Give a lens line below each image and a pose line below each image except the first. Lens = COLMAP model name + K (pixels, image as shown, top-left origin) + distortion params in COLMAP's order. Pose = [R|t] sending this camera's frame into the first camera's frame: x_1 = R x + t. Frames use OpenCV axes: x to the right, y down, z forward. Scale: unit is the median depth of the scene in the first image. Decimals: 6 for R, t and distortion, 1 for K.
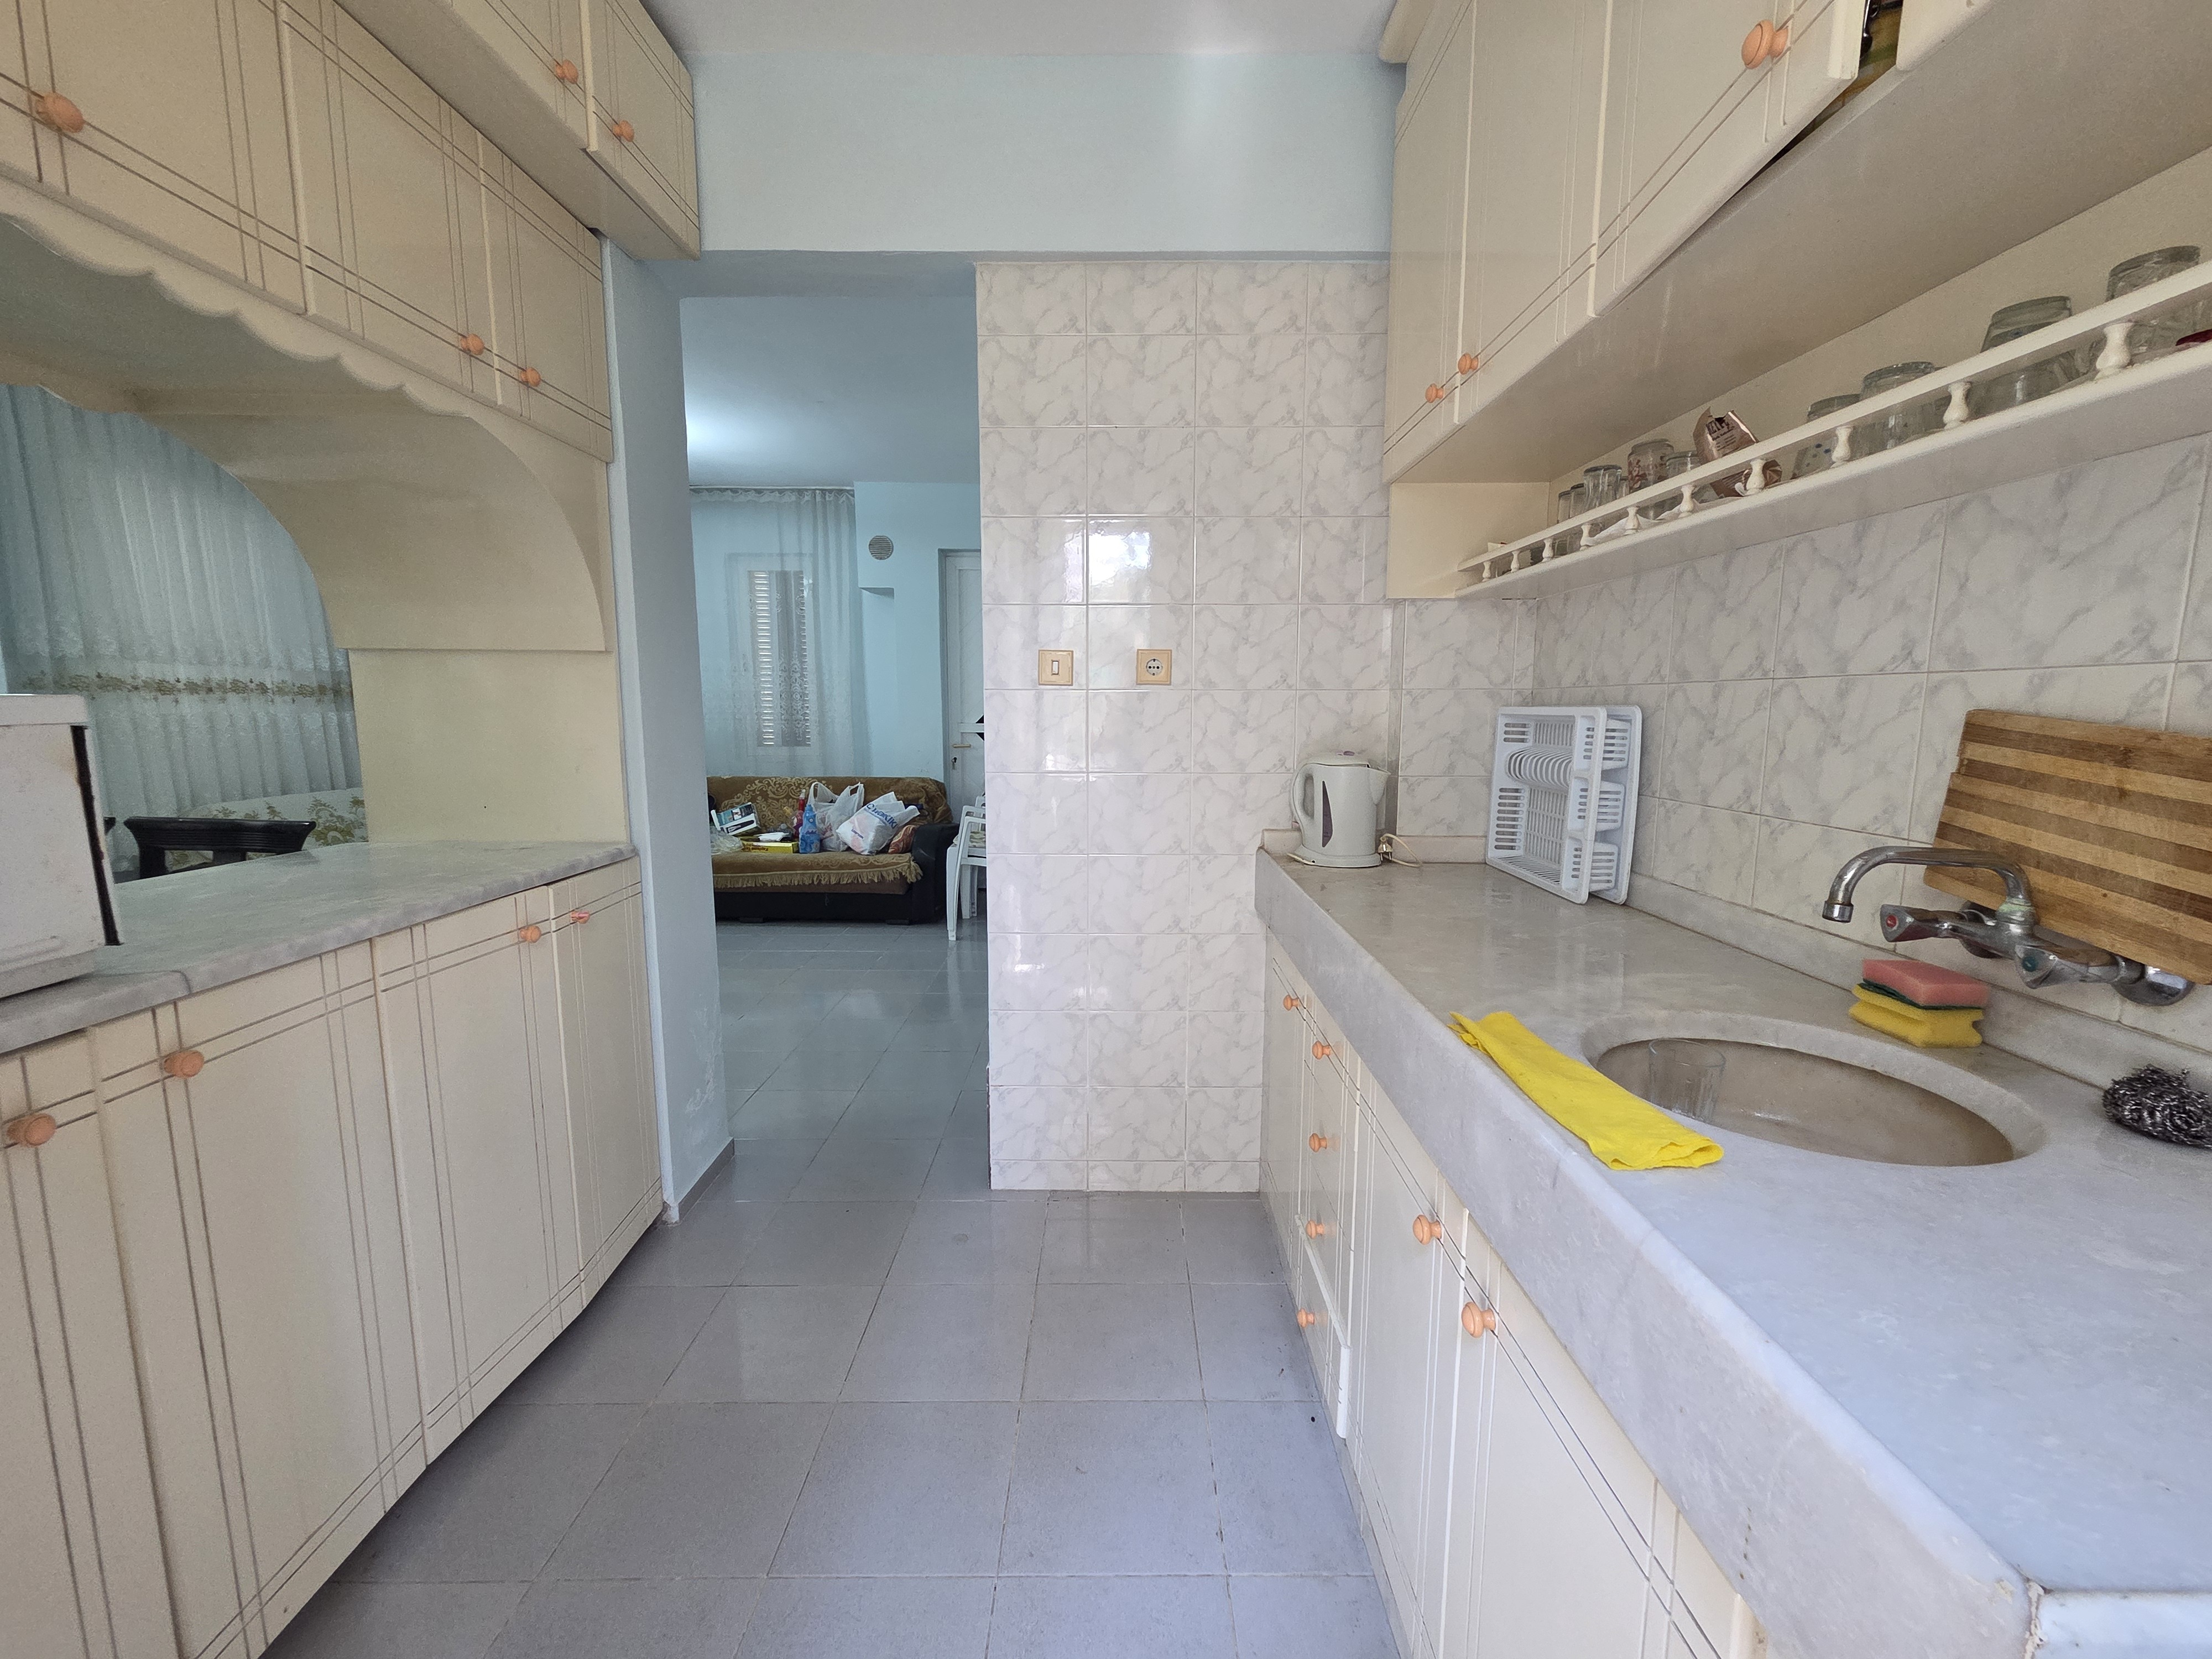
lens RADIAL K [[904.2, 0, 1129.4], [0, 904.2, 825.1], [0, 0, 1]] dist [-0.000335, 0.000603]
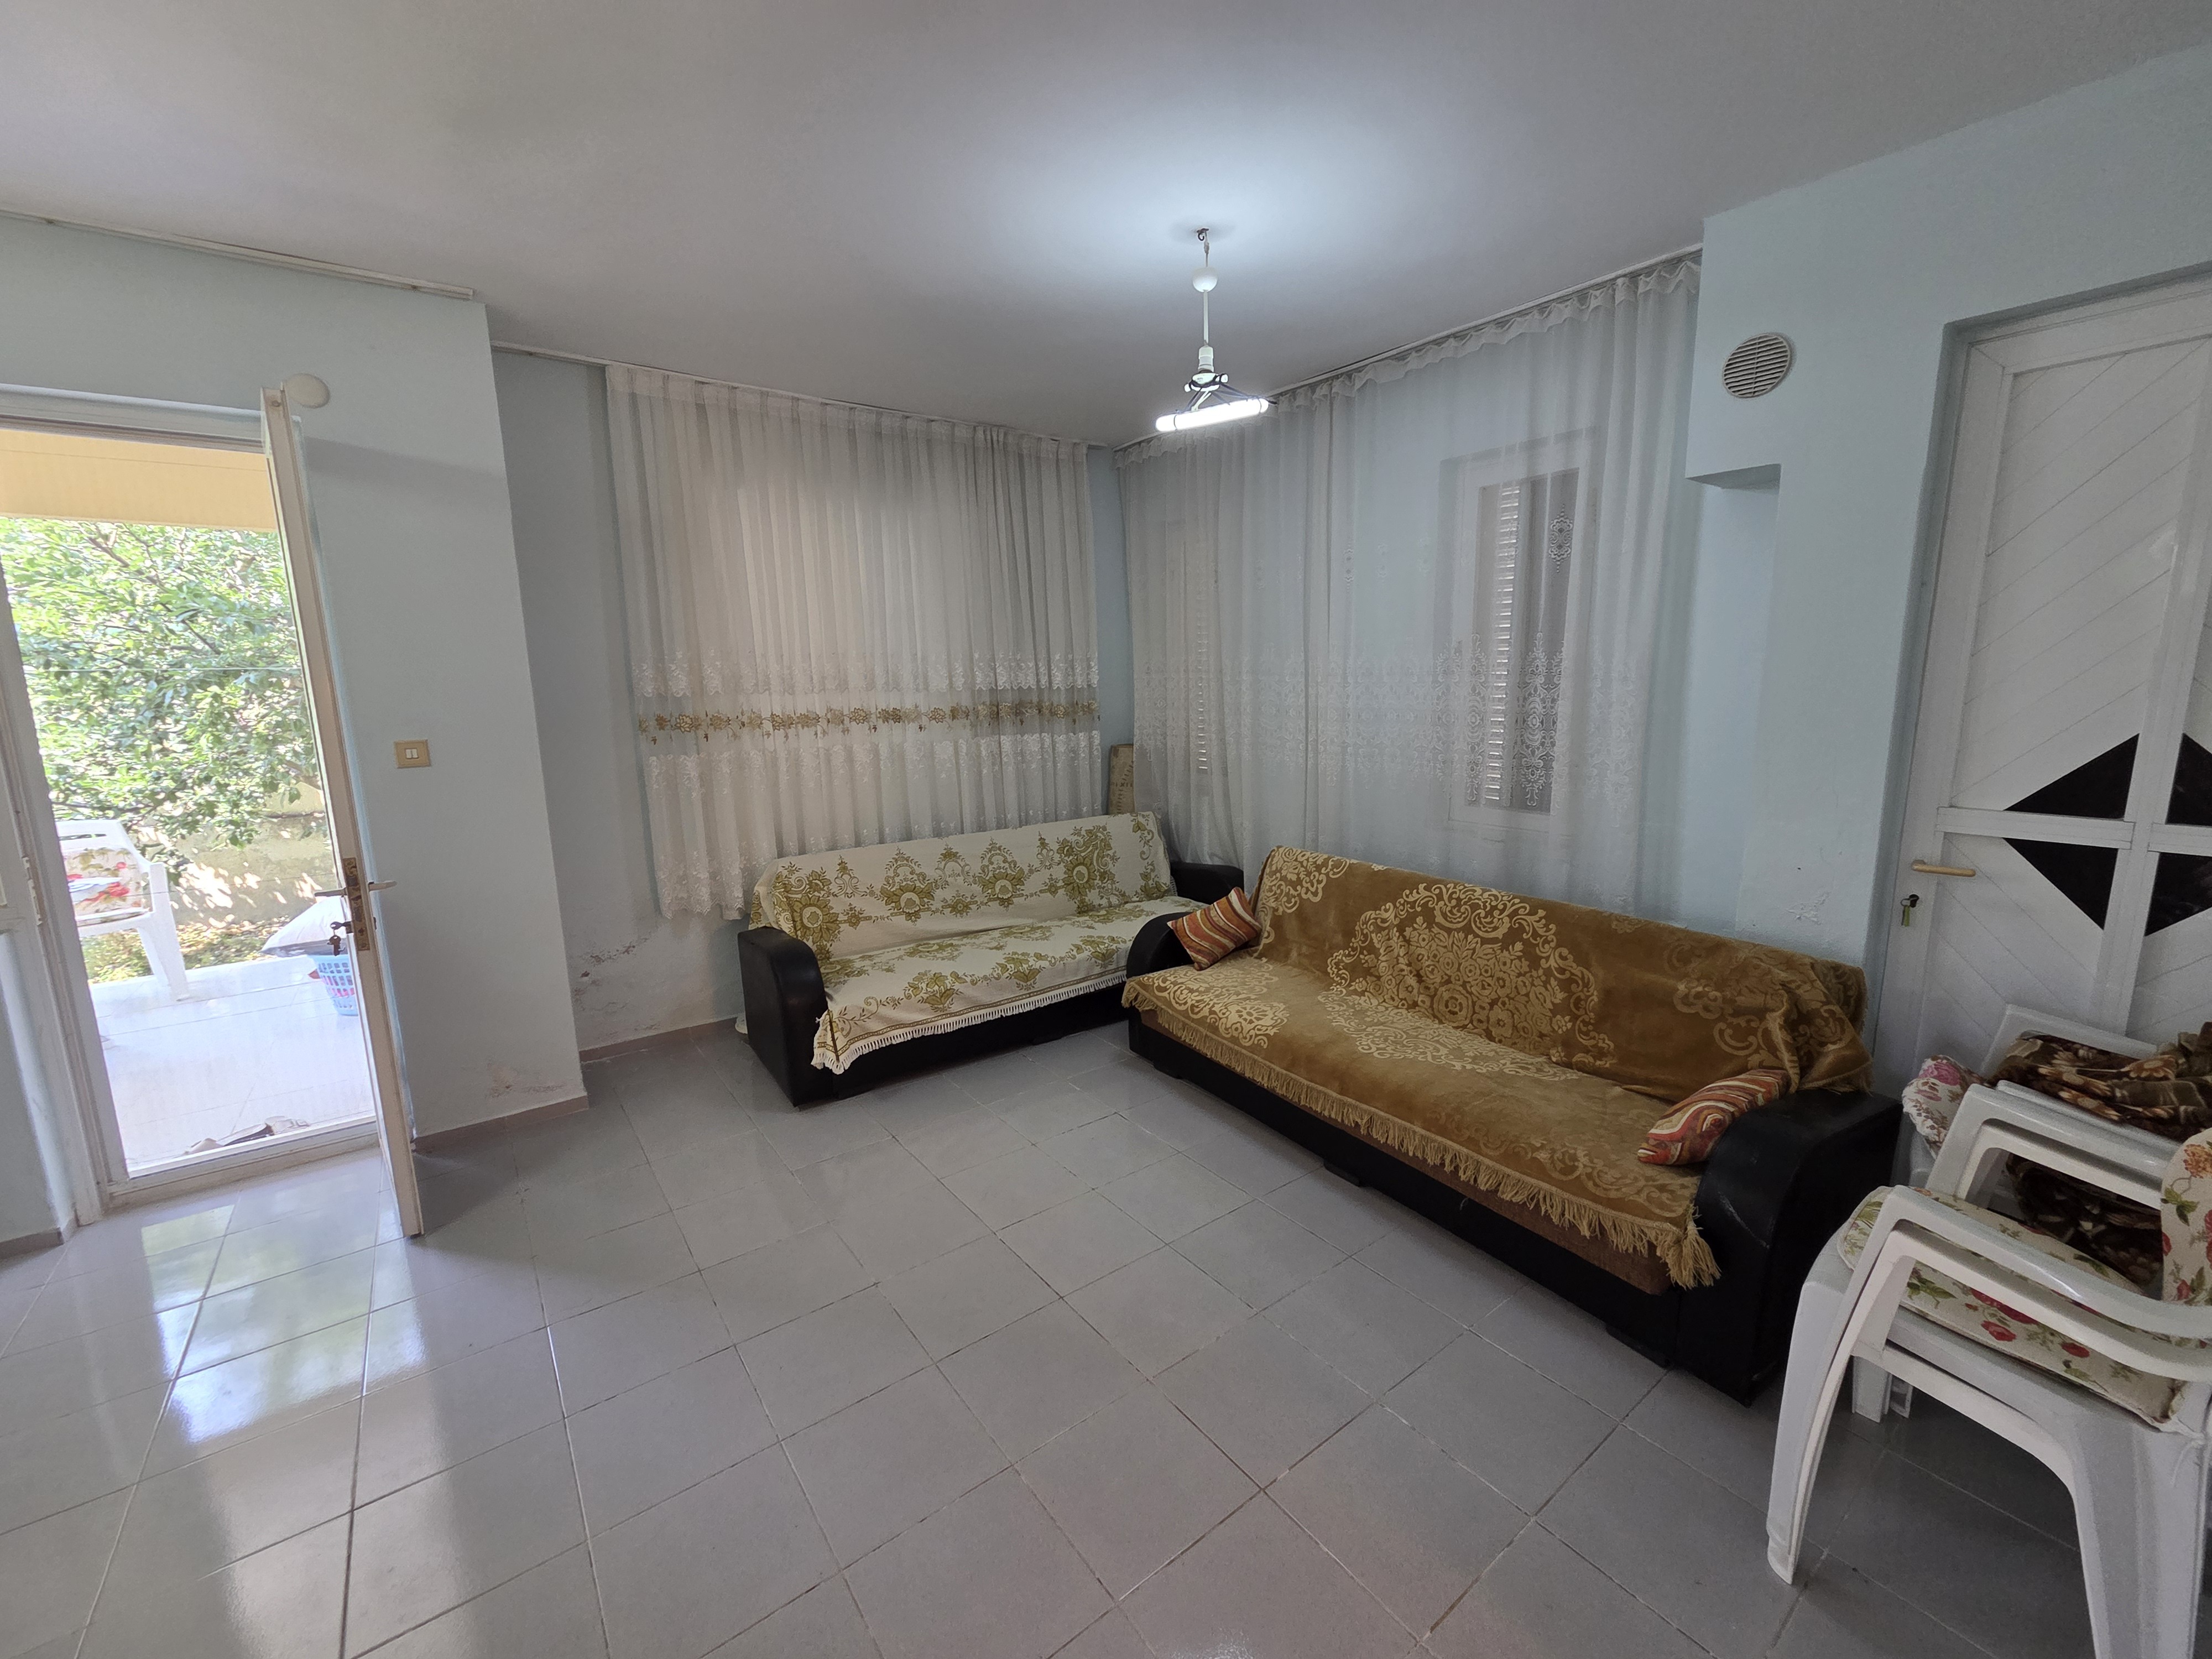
lens RADIAL K [[904.2, 0, 1117.8], [0, 904.2, 827.7], [0, 0, 1]] dist [-0.000335, 0.000603]
pose [[0.590070, 0.123392, -0.797867, -0.124851], [-0.085713, 0.992241, 0.090062, -0.149022], [0.802789, 0.015245, 0.596068, 0.693438]]
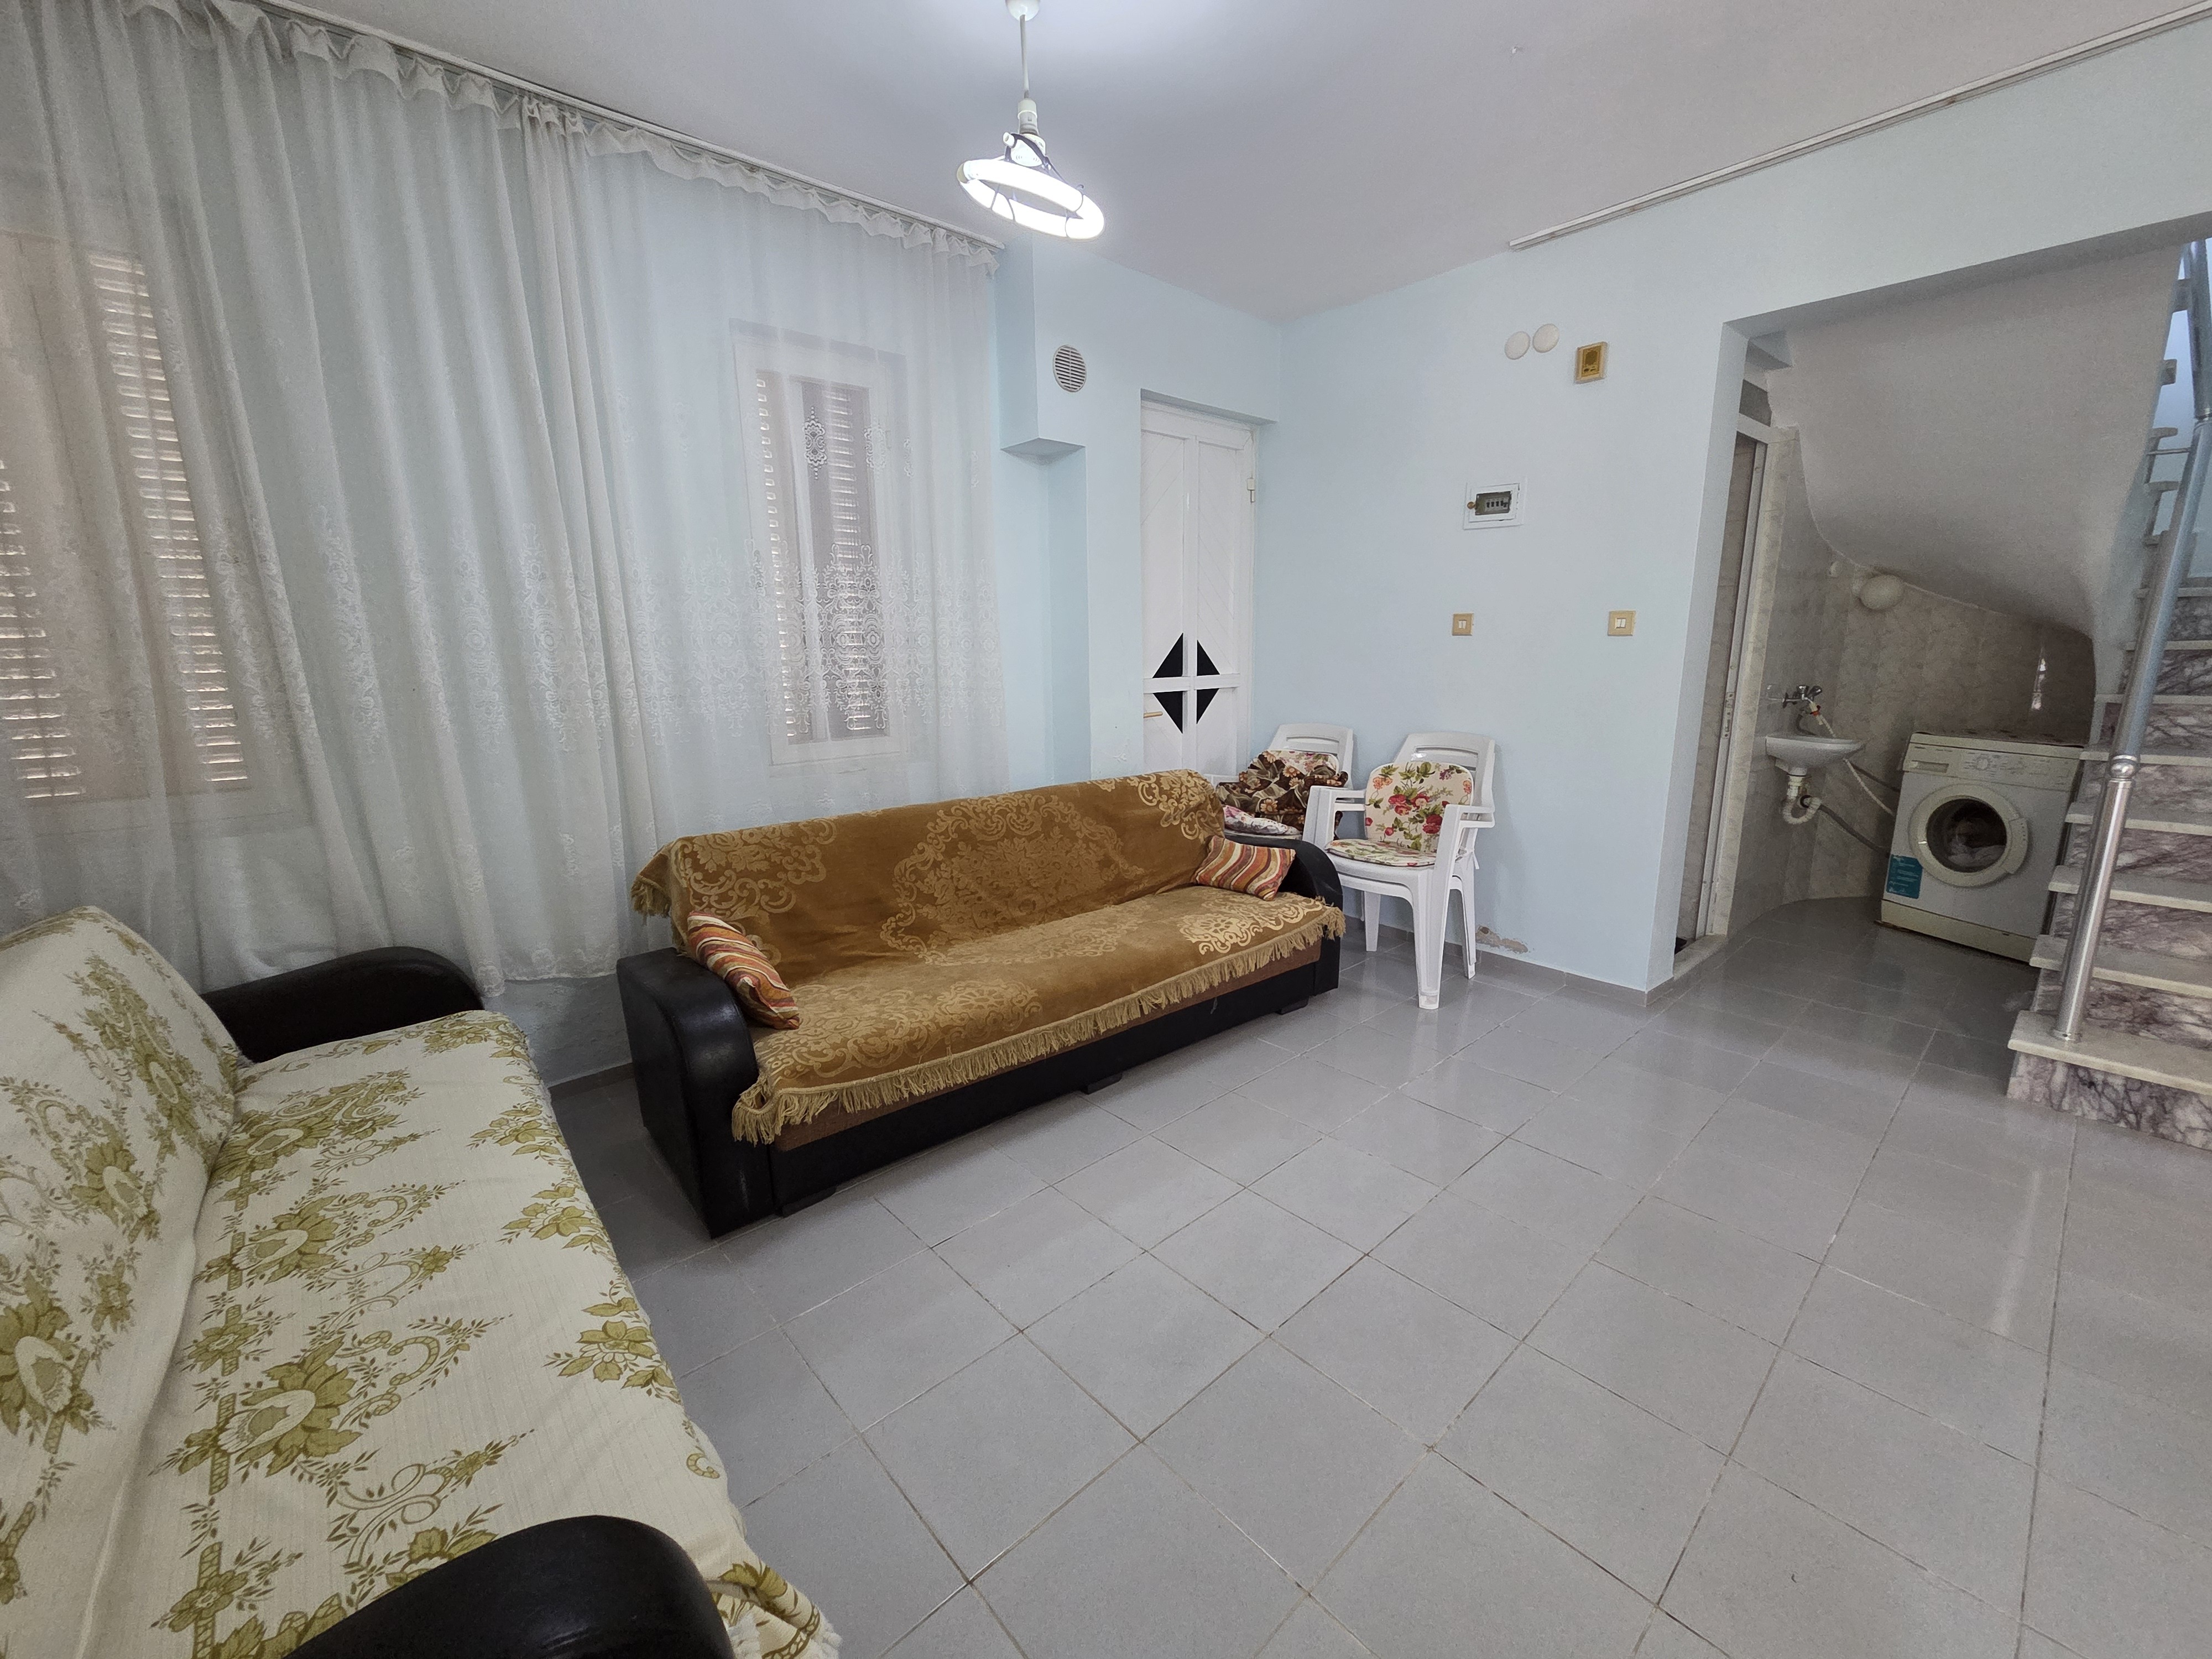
lens RADIAL K [[904.2, 0, 1103.7], [0, 904.2, 832.0], [0, 0, 1]] dist [-0.000335, 0.000603]
pose [[0.753878, -0.148427, 0.640030, -0.857214], [0.101863, 0.988773, 0.109320, -0.107961], [-0.649071, -0.017218, 0.760533, 0.725092]]
